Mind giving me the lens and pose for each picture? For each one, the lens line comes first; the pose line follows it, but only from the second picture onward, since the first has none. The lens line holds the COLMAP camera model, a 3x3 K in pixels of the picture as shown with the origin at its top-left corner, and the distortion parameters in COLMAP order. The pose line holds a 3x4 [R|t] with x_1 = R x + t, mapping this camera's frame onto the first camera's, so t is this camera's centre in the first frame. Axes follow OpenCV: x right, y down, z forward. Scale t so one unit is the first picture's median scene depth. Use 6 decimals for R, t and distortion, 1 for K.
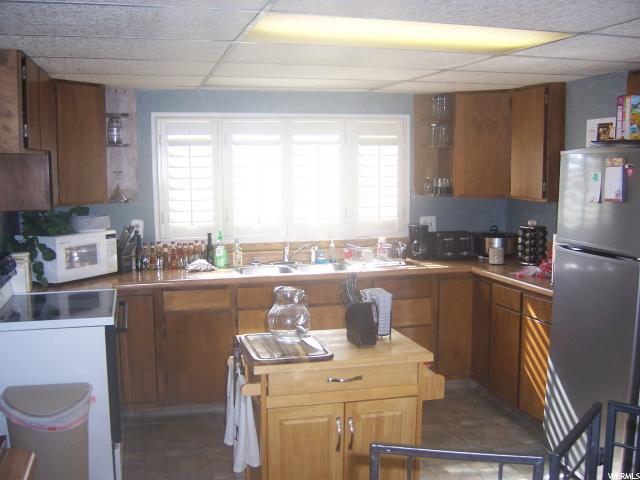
lens RADIAL K [[698.5, 0, 319.6], [0, 698.5, 256.3], [0, 0, 1]] dist [-0.137274, 0.061457]
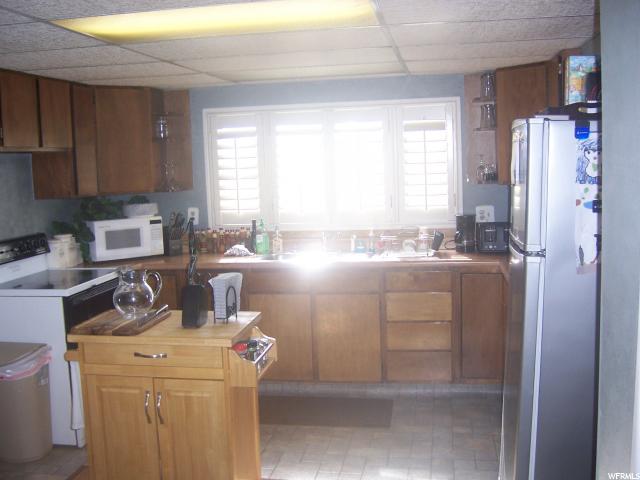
lens RADIAL K [[698.5, 0, 319.6], [0, 698.5, 256.3], [0, 0, 1]] dist [-0.137274, 0.061457]
pose [[0.910558, 0.031250, -0.412199, 0.375626], [-0.026900, 0.999504, 0.016354, 0.001061], [0.412505, -0.003803, 0.910947, 0.080479]]
